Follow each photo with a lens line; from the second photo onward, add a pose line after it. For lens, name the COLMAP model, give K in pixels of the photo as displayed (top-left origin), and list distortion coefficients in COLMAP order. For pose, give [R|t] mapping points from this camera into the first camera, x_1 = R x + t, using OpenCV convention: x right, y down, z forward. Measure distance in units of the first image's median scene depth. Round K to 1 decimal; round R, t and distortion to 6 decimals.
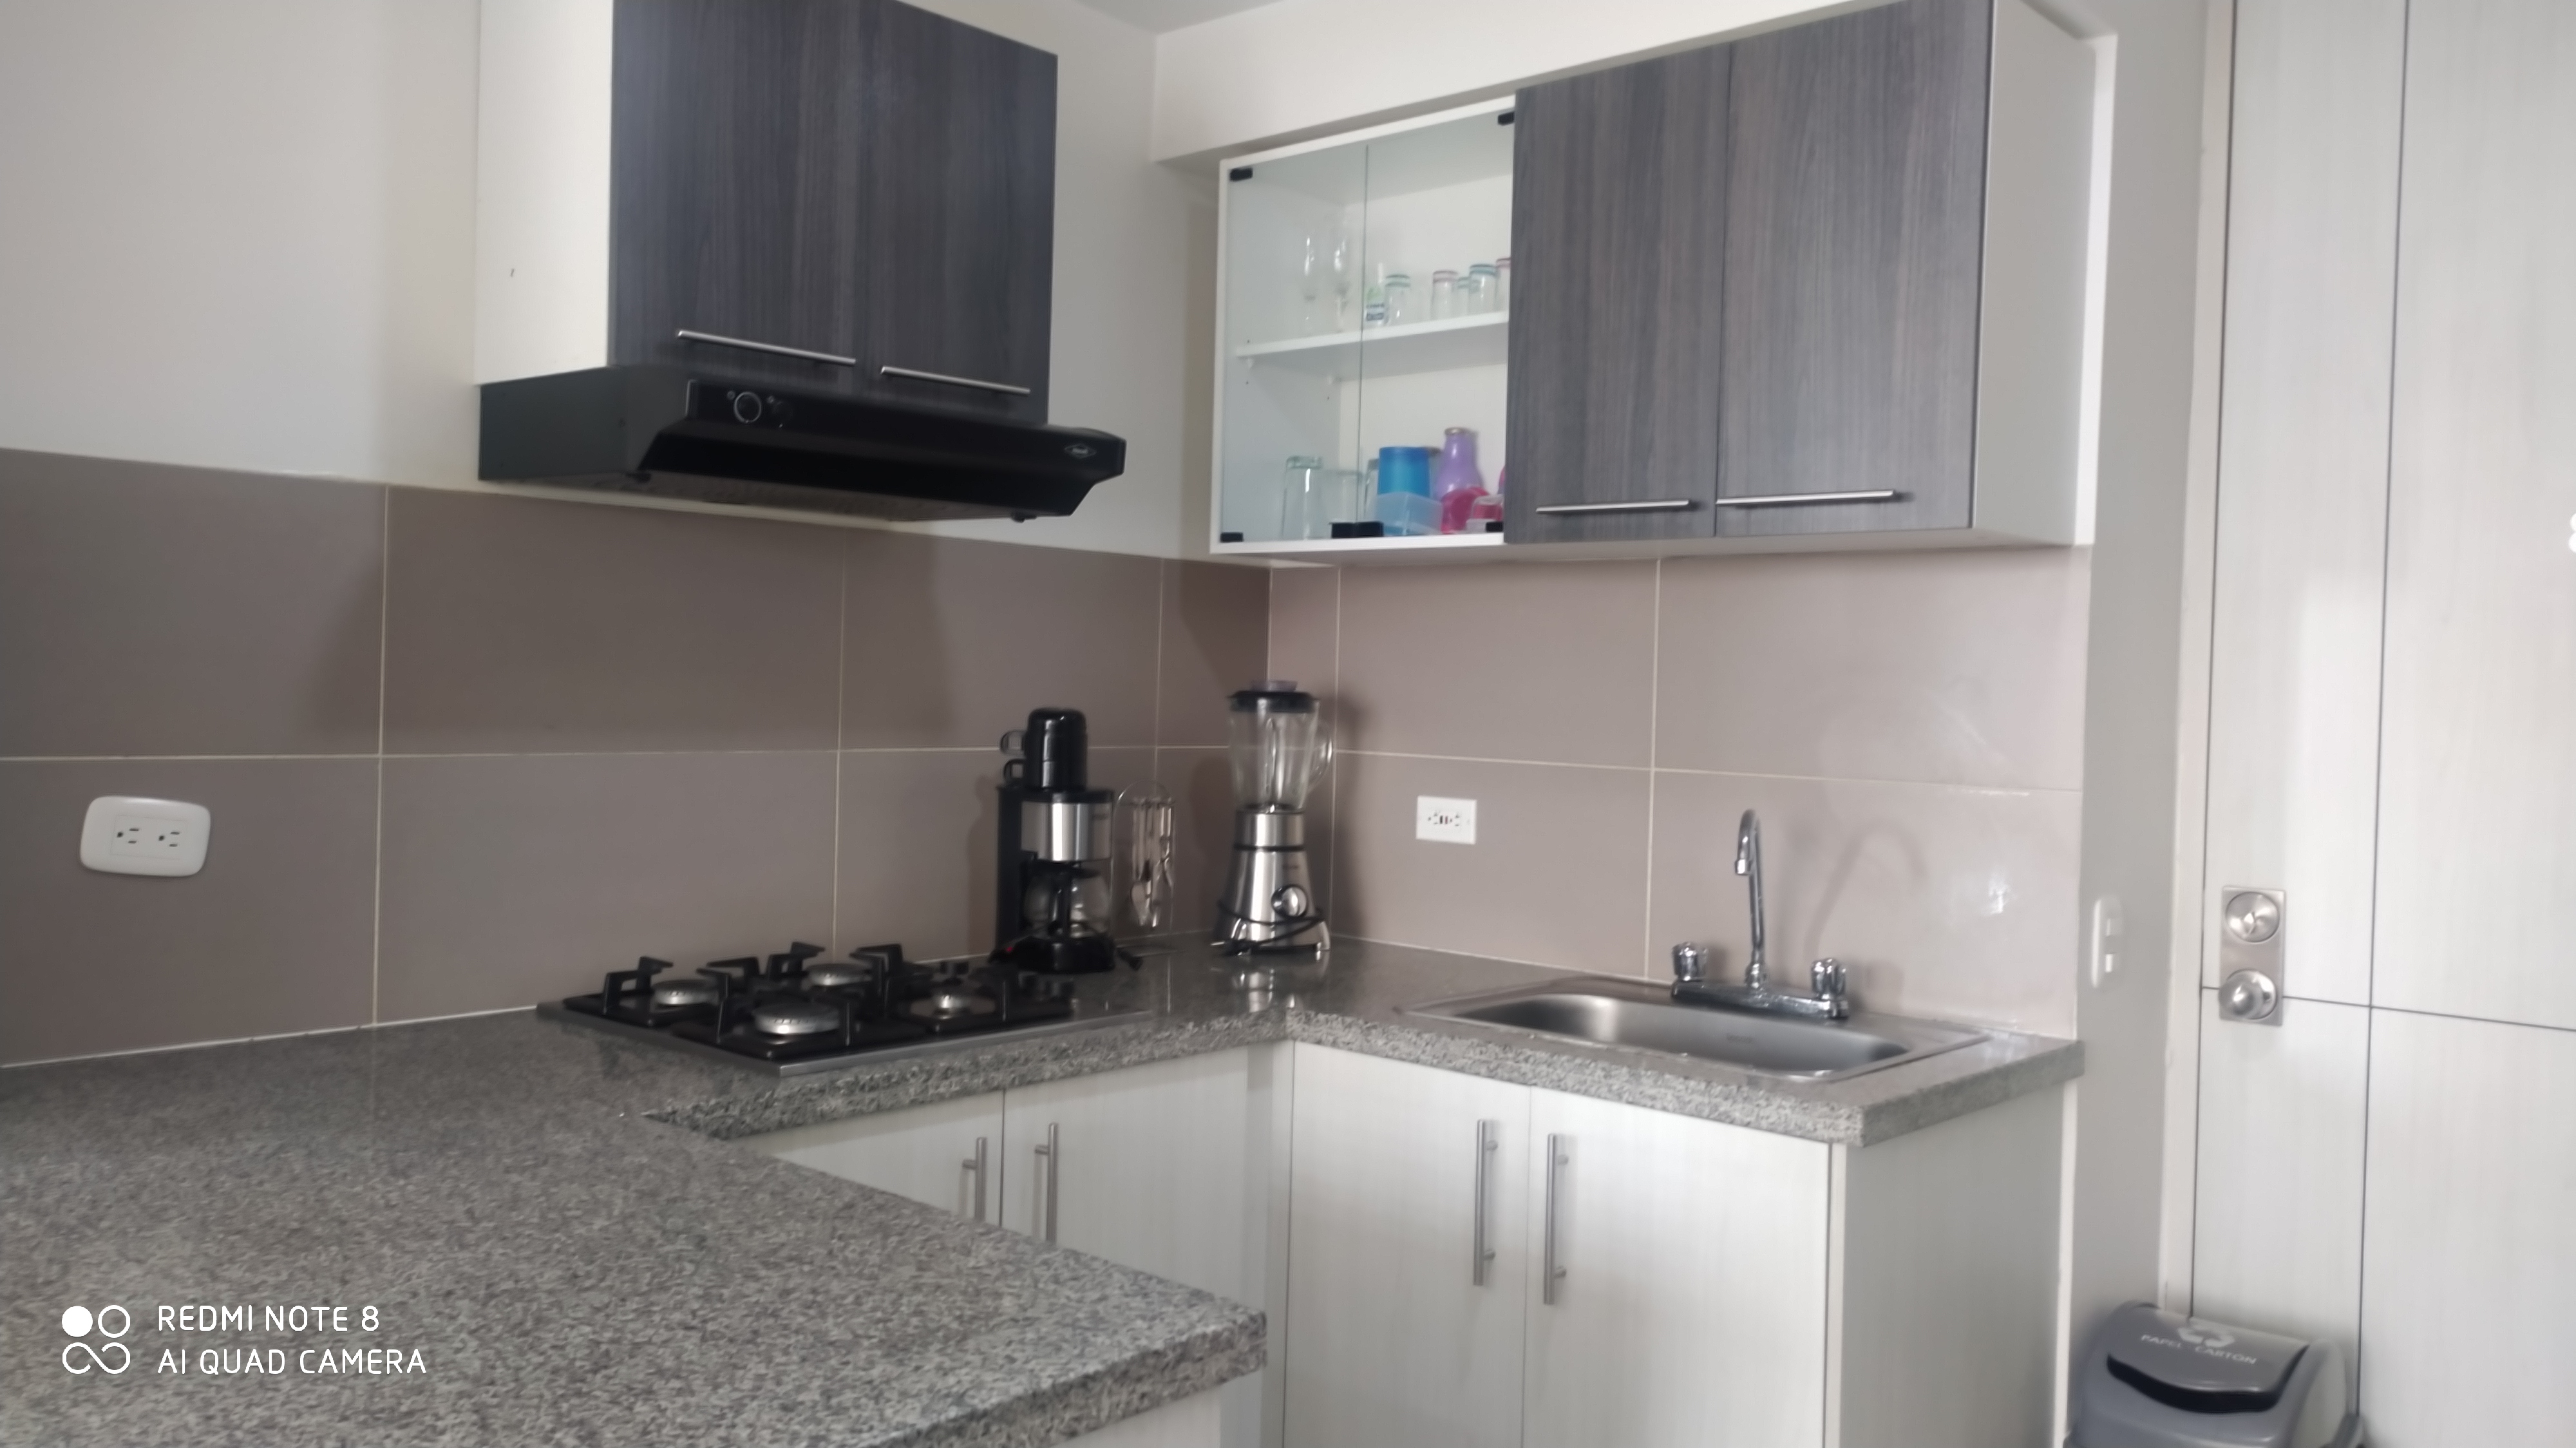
lens RADIAL K [[1936.4, 0, 1292.5], [0, 1936.4, 715.3], [0, 0, 1]] dist [0.046840, -0.035585]
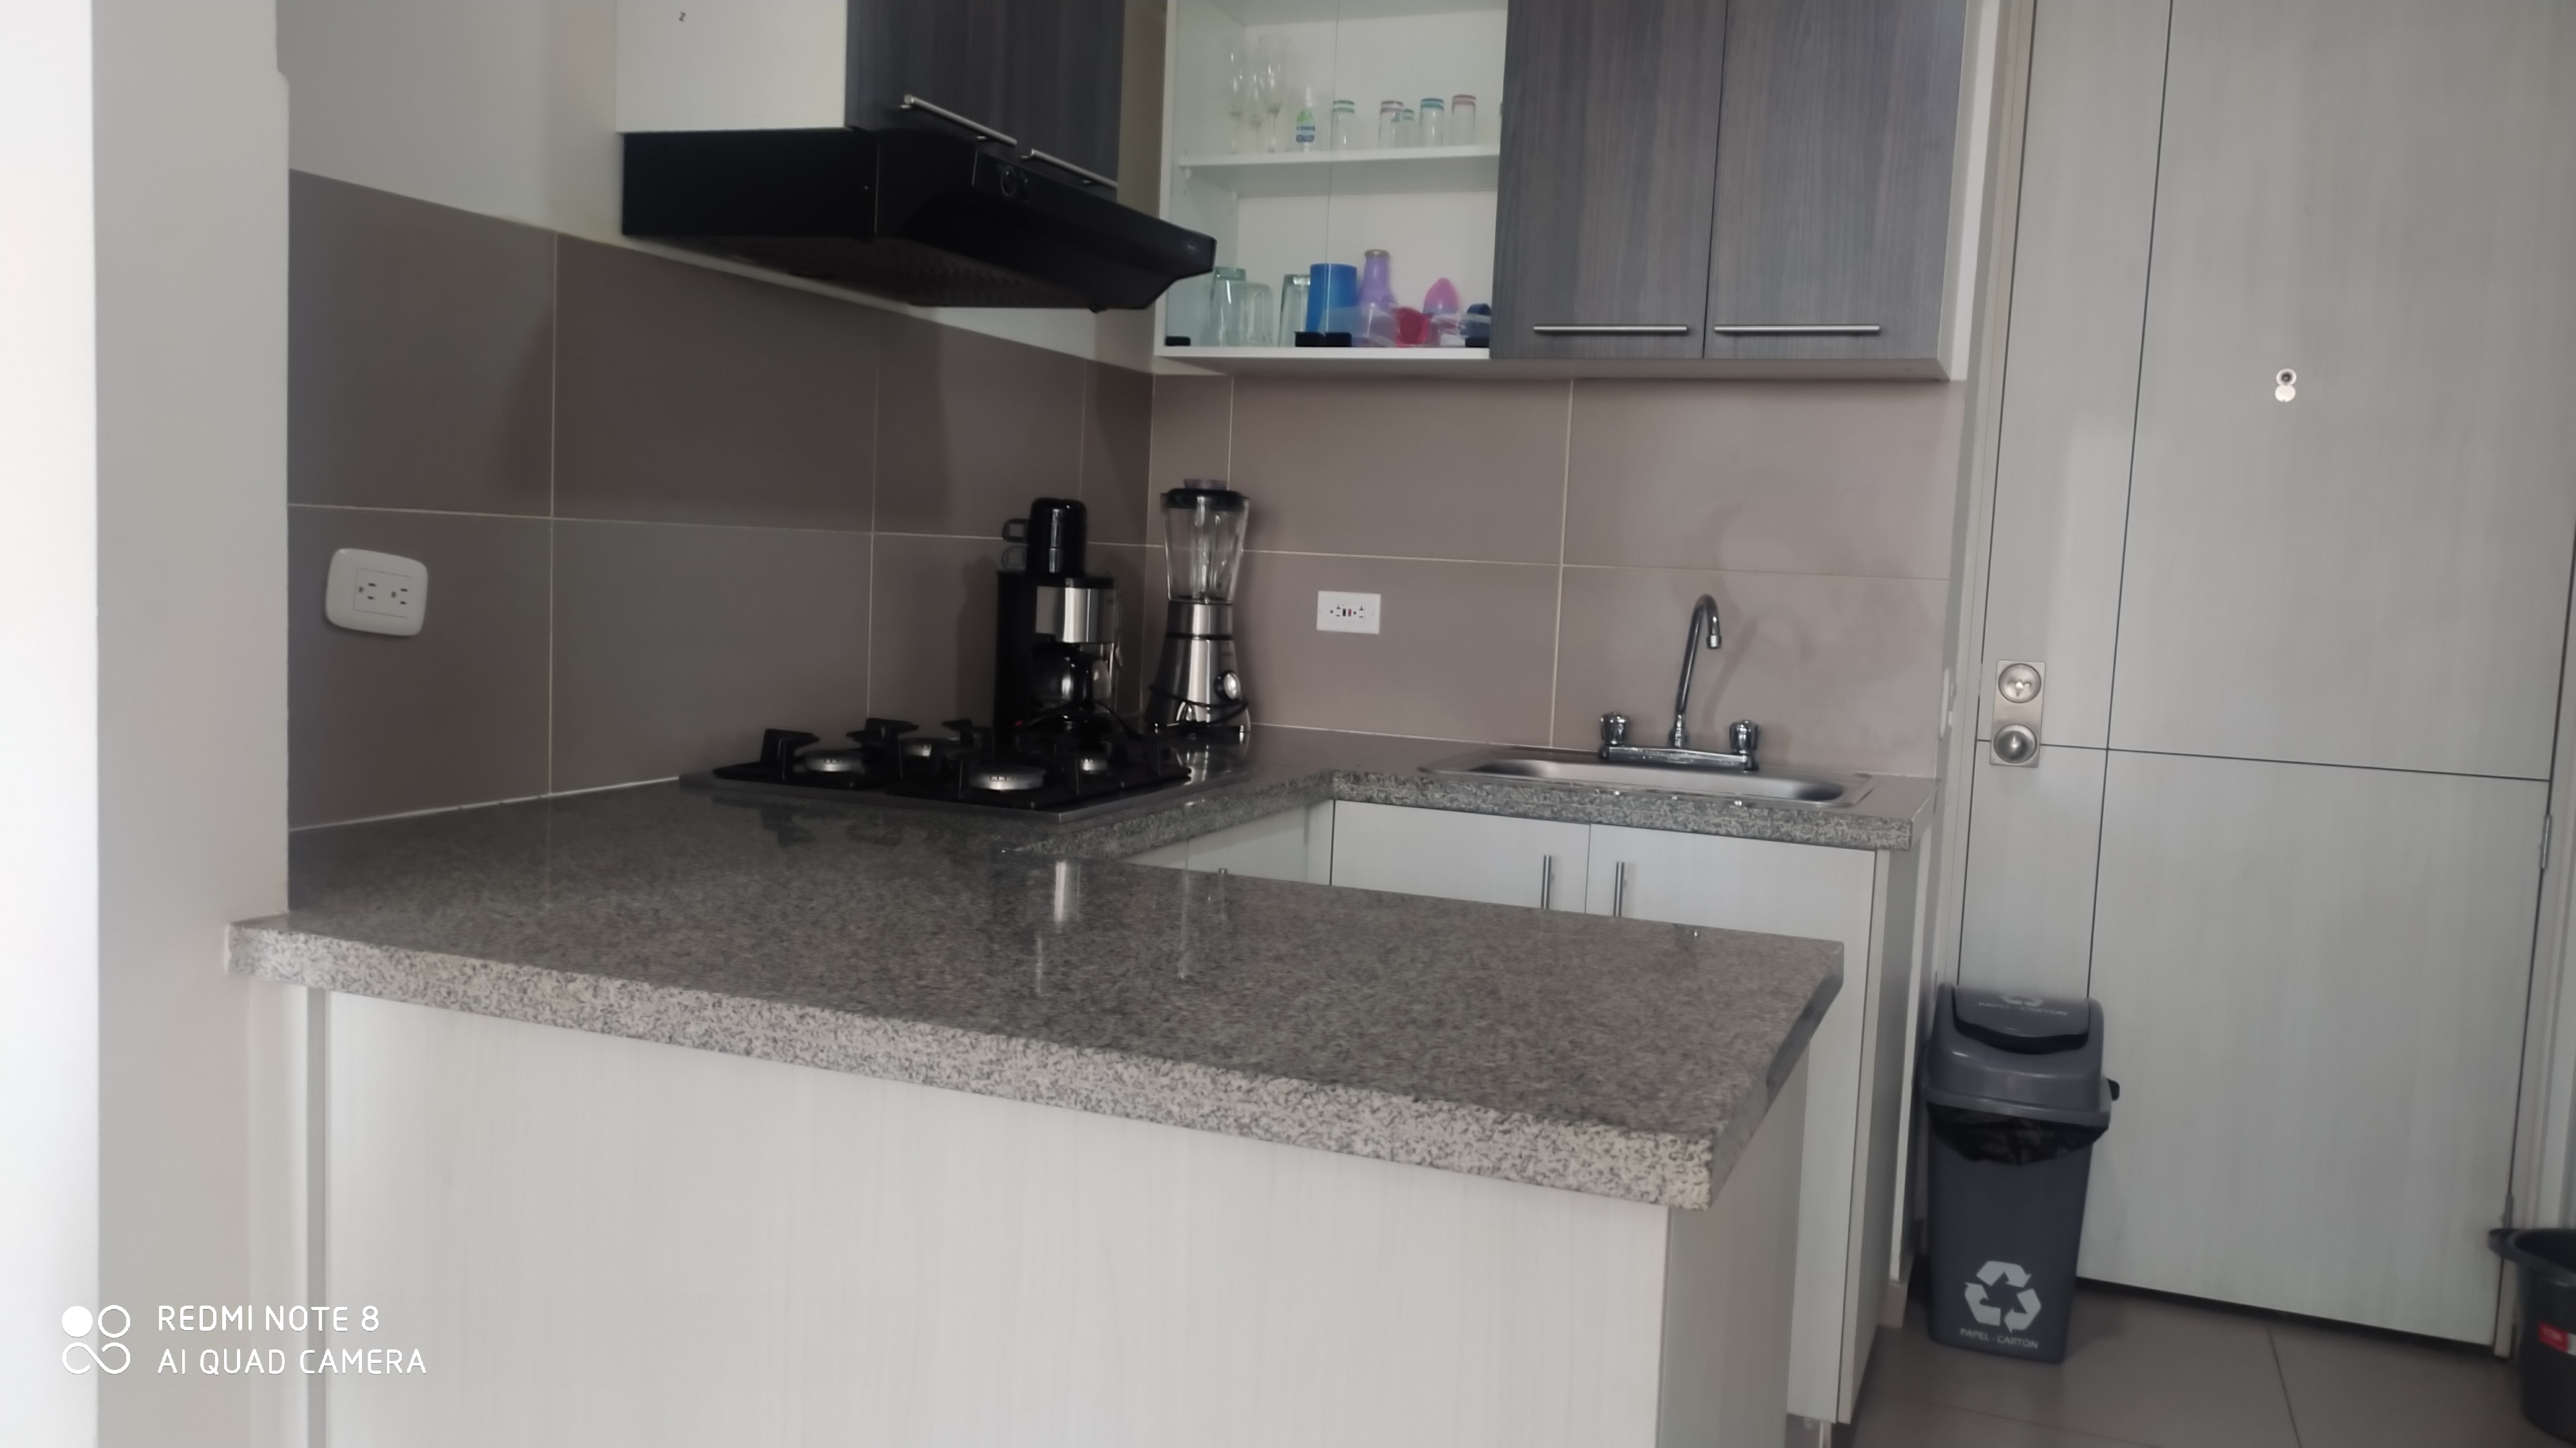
lens RADIAL K [[1936.4, 0, 1236.2], [0, 1936.4, 724.4], [0, 0, 1]] dist [0.046840, -0.035585]
pose [[0.942811, -0.012542, 0.333093, -0.405211], [-0.015775, 0.996493, 0.082171, 0.032647], [-0.332955, -0.082726, 0.939307, -0.021583]]
